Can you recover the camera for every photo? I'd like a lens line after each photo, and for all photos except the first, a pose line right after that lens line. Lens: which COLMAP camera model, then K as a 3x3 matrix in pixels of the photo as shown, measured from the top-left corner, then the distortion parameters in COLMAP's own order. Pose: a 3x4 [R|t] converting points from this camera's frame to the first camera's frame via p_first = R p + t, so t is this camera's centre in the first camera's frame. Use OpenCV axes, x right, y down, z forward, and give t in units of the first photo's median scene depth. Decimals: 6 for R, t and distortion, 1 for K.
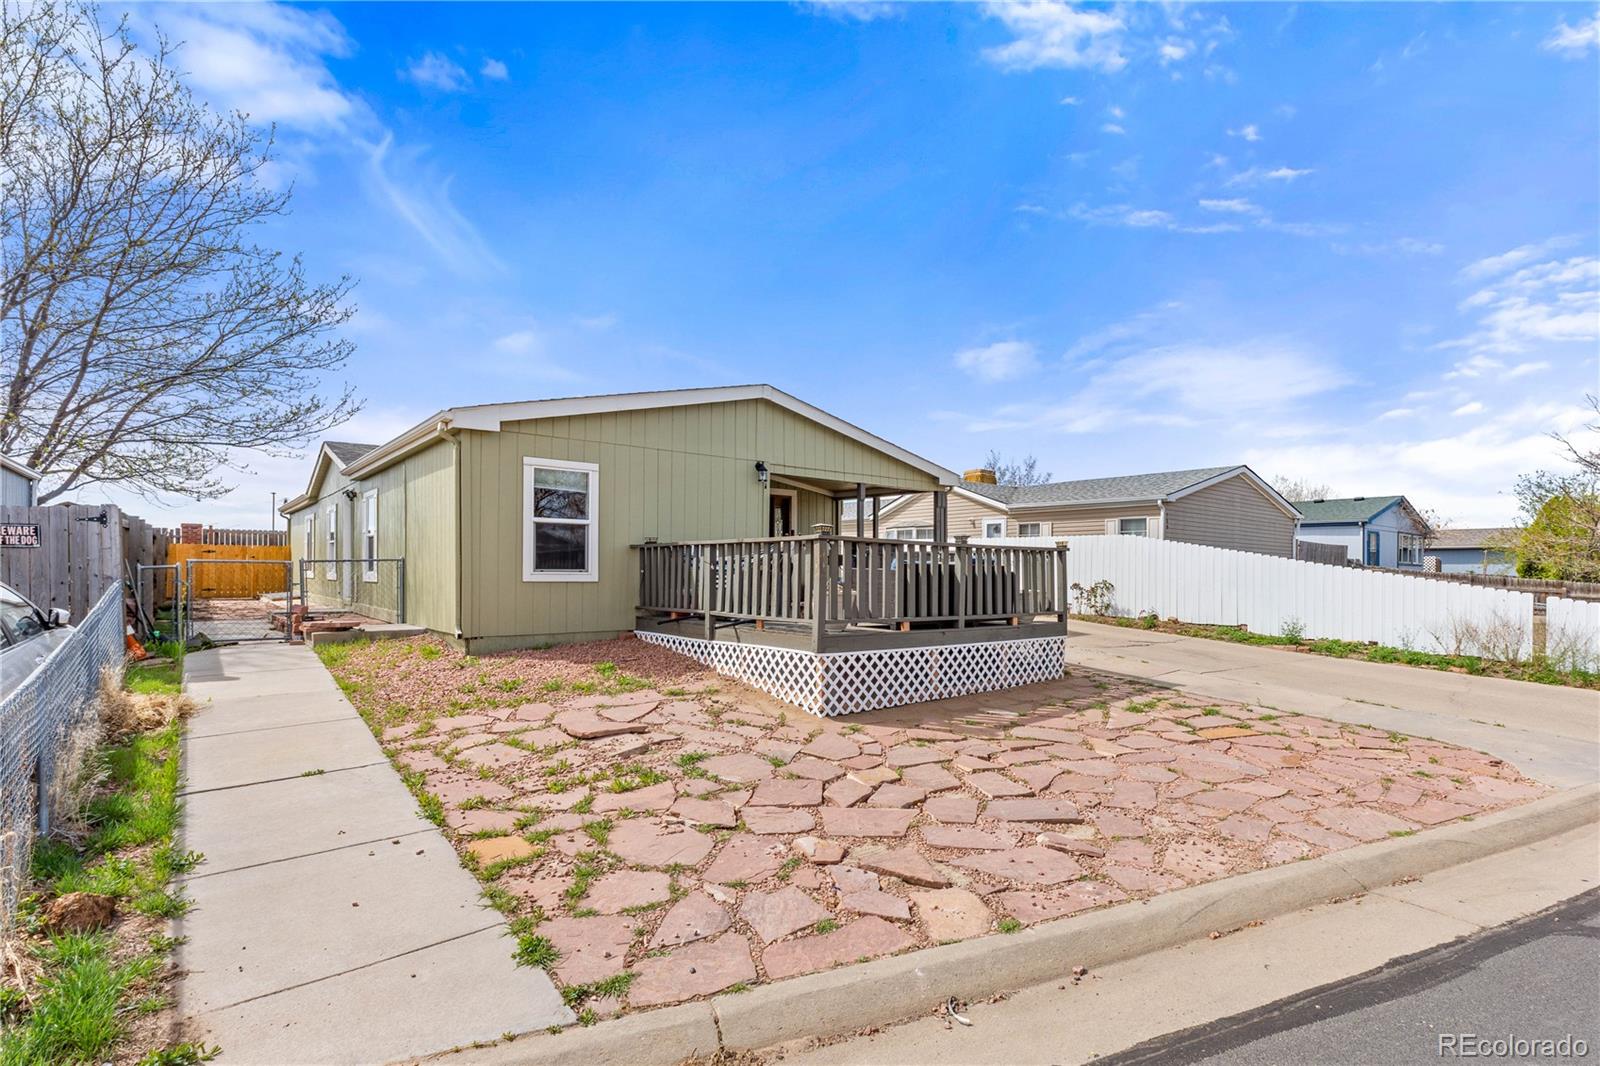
lens RADIAL K [[714.0, 0, 803.1], [0, 714.0, 567.5], [0, 0, 1]] dist [-0.002275, -0.000413]
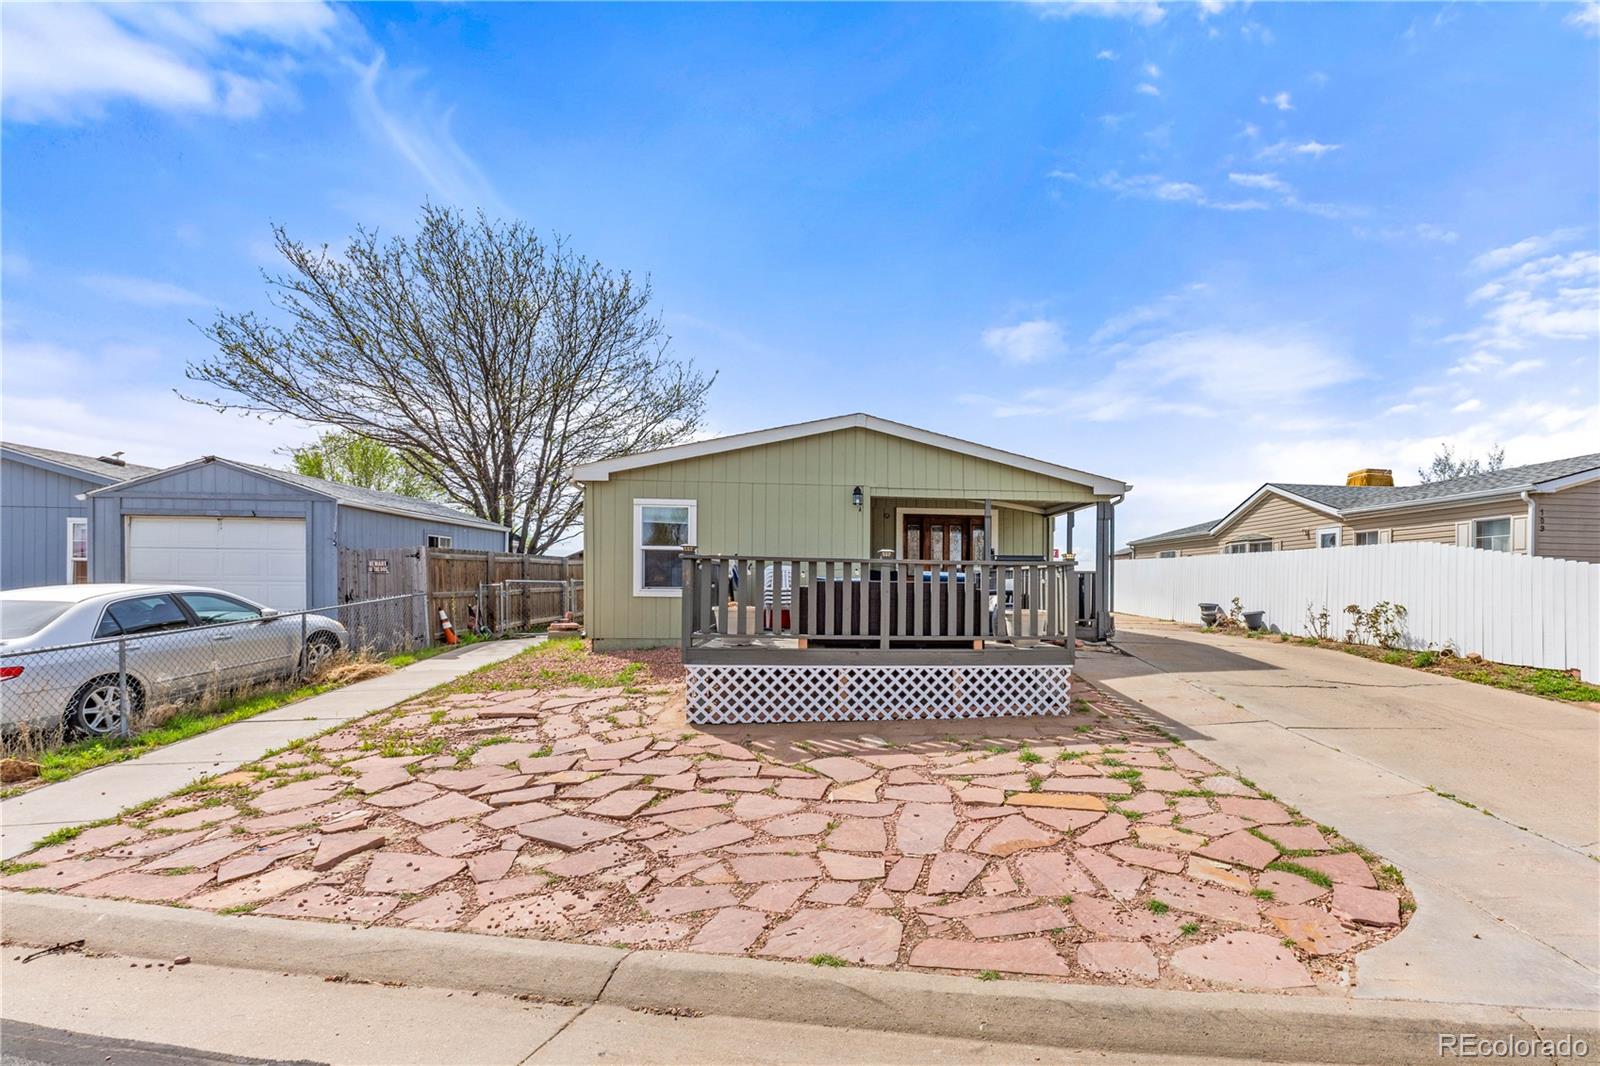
lens RADIAL K [[666.2, 0, 993.6], [0, 666.2, 585.7], [0, 0, 1]] dist [-0.003534, -0.000436]
pose [[0.862073, -0.001166, -0.506782, 0.794141], [0.000265, 0.999998, -0.001851, 0.003153], [0.506783, 0.001461, 0.862072, 0.313157]]
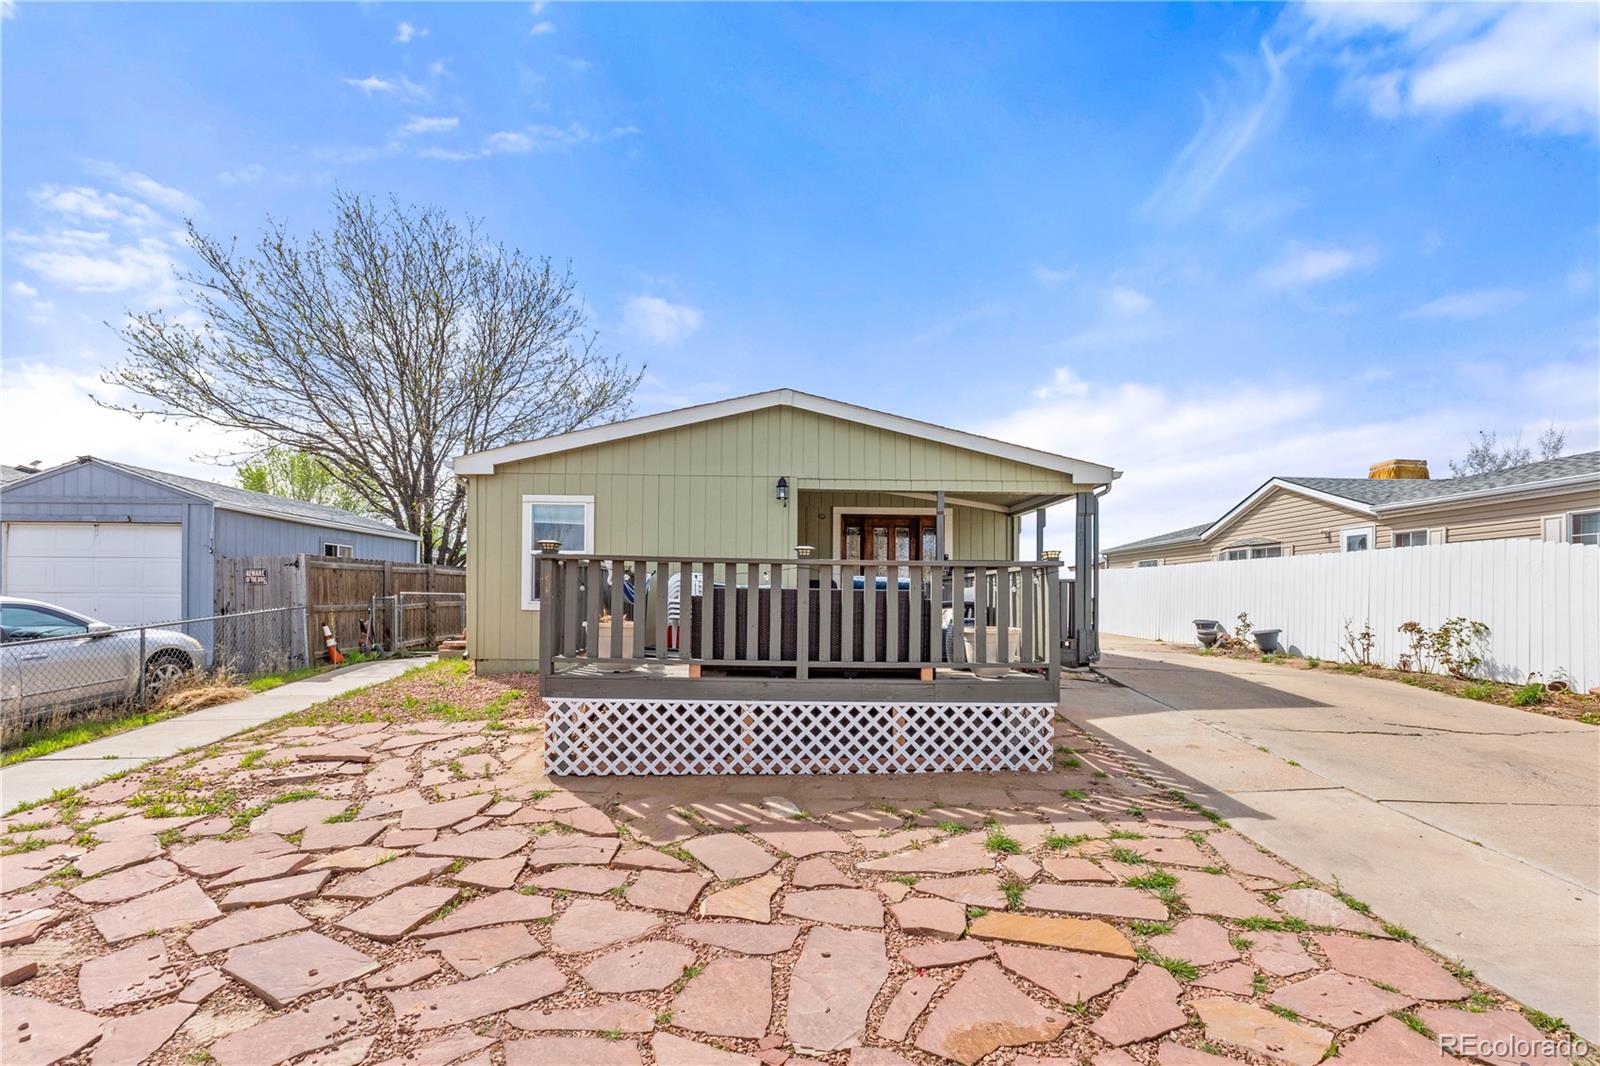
lens RADIAL K [[681.3, 0, 885.9], [0, 681.3, 596.1], [0, 0, 1]] dist [-0.002746, -0.000387]
pose [[0.813518, -0.006565, -0.581503, 0.683163], [0.000502, 0.999944, -0.010587, 0.010417], [0.581540, 0.008321, 0.813475, 0.499640]]
